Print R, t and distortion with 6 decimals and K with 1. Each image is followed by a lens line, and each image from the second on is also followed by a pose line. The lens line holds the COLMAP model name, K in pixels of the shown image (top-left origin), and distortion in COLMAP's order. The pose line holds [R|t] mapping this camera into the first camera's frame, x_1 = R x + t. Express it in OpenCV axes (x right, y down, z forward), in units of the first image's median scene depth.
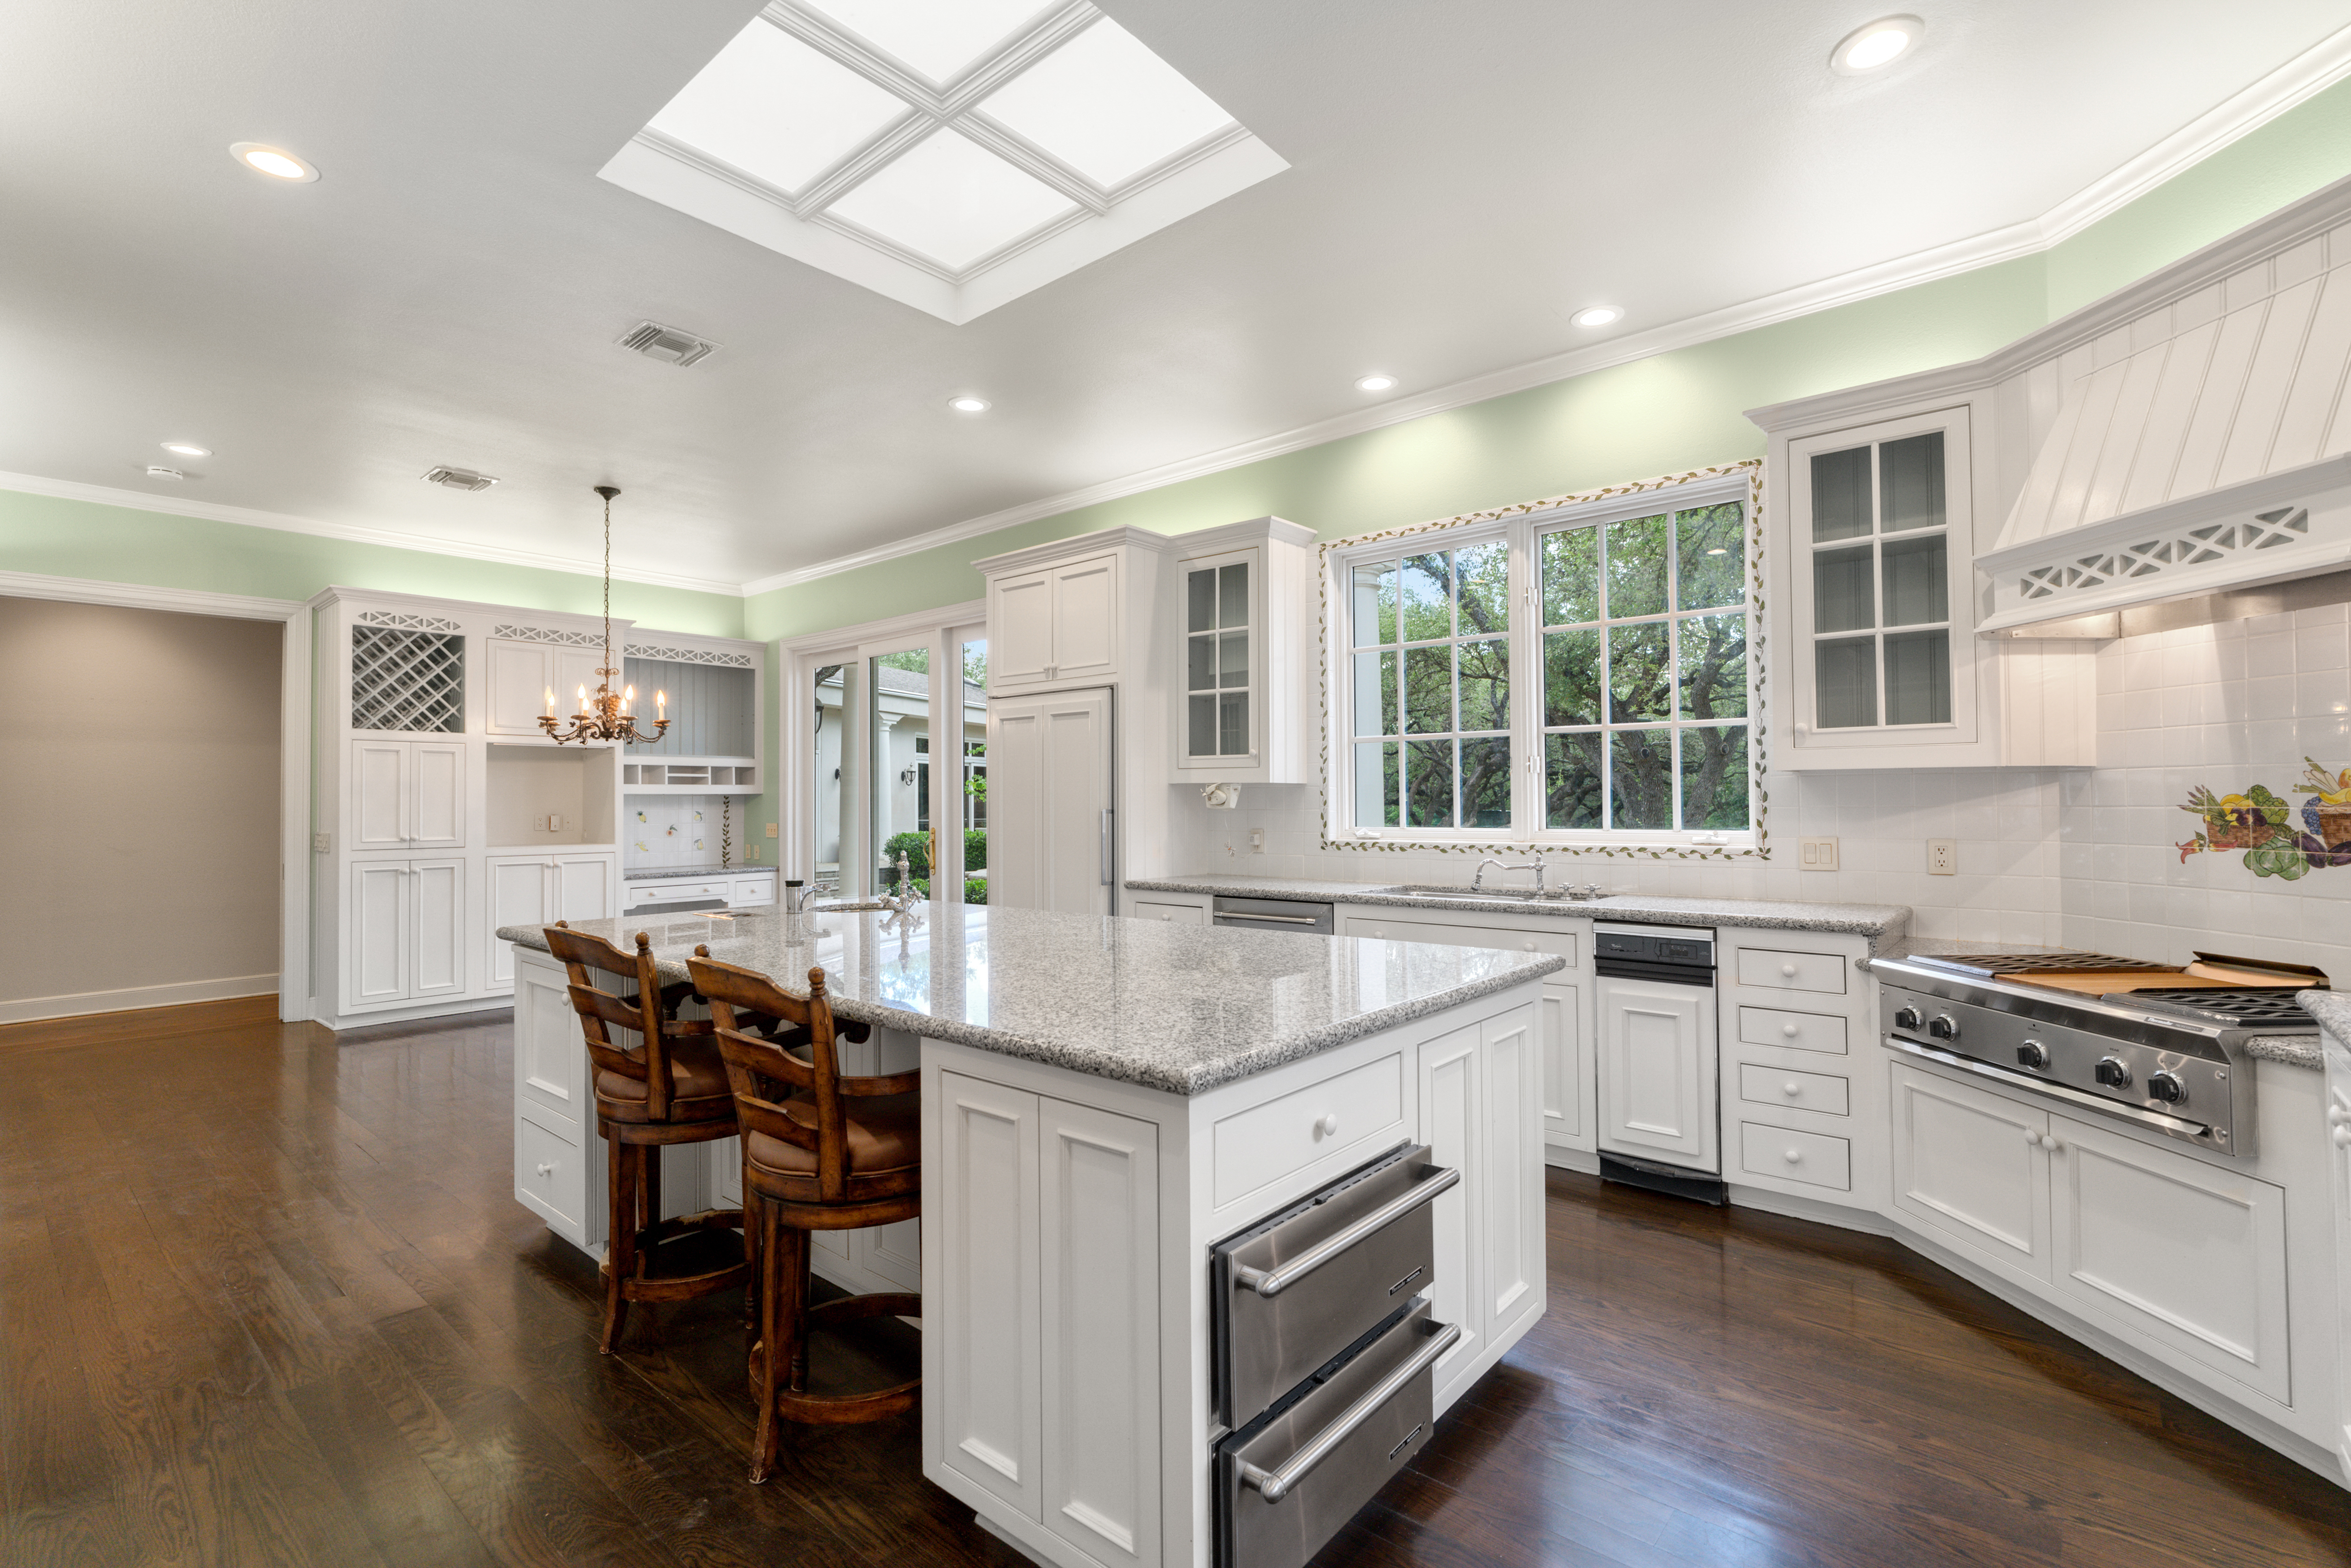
lens RADIAL K [[1066.5, 0, 1176.4], [0, 1066.5, 773.8], [0, 0, 1]] dist [-0.011120, 0.006659]
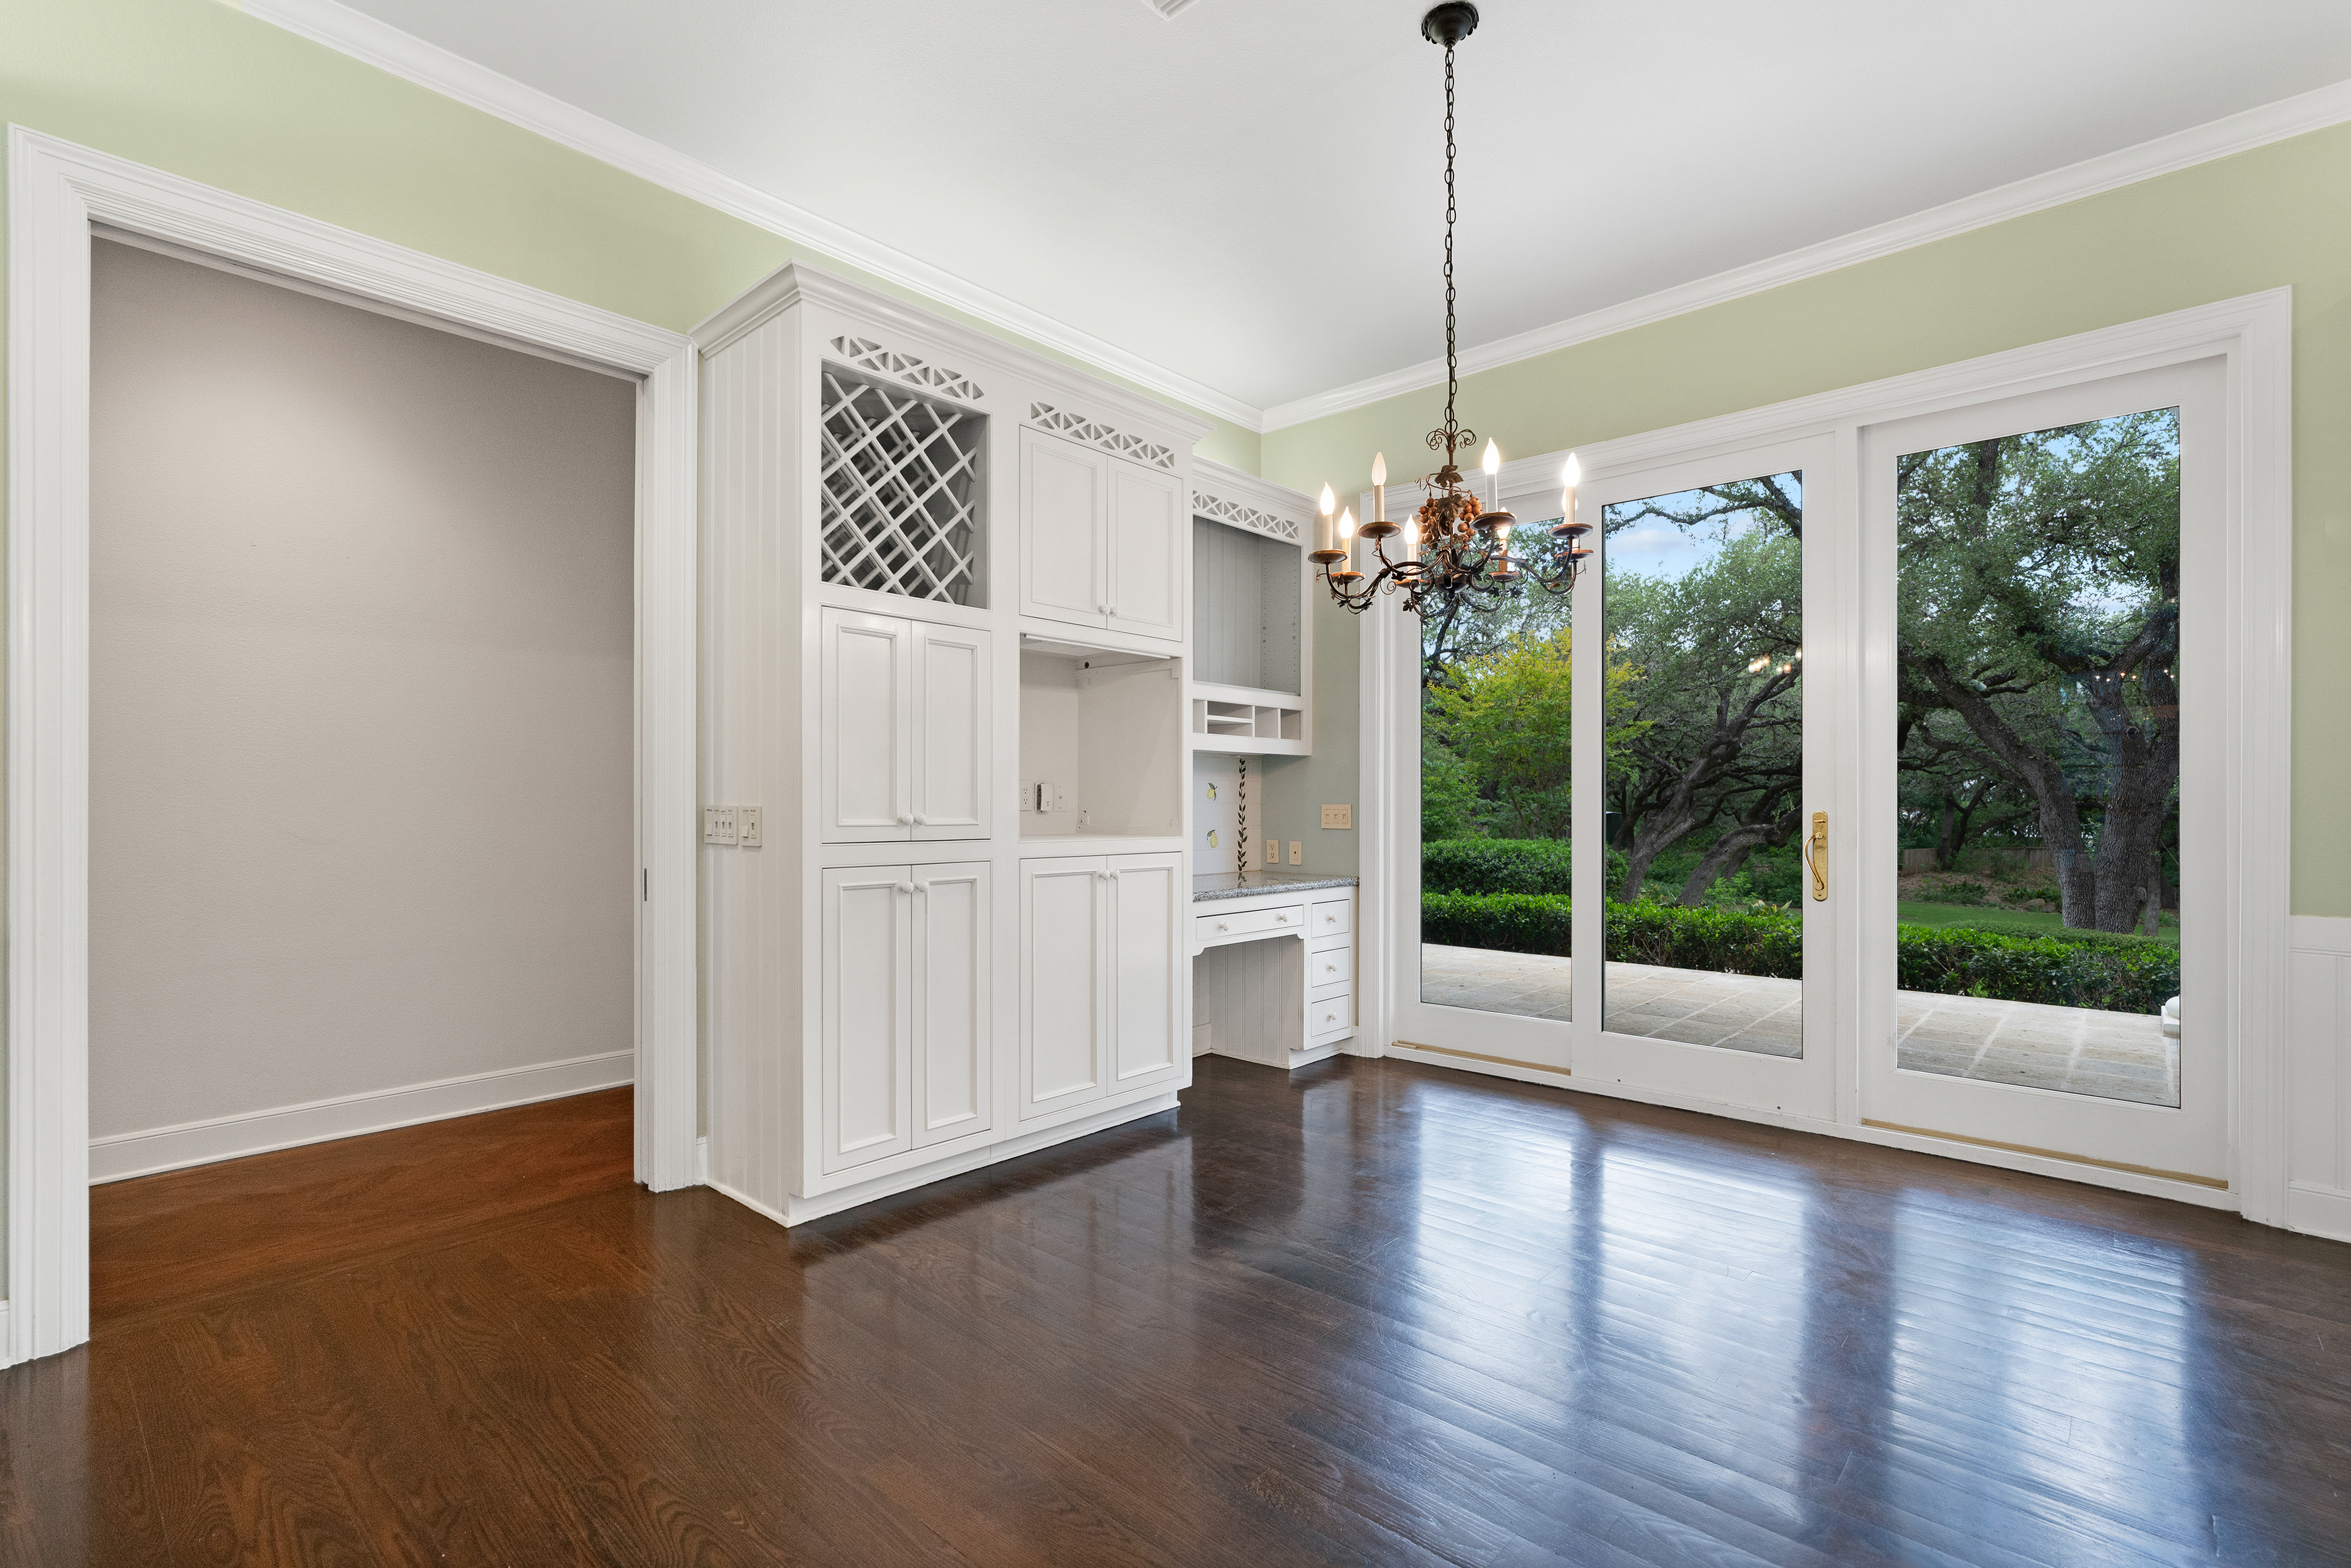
lens RADIAL K [[1066.5, 0, 1173.2], [0, 1066.5, 790.3], [0, 0, 1]] dist [-0.011120, 0.006659]
pose [[0.999566, 0.012000, -0.026902, -0.572223], [-0.011483, 0.999748, 0.019278, 0.035523], [0.027126, -0.018960, 0.999452, 0.504904]]
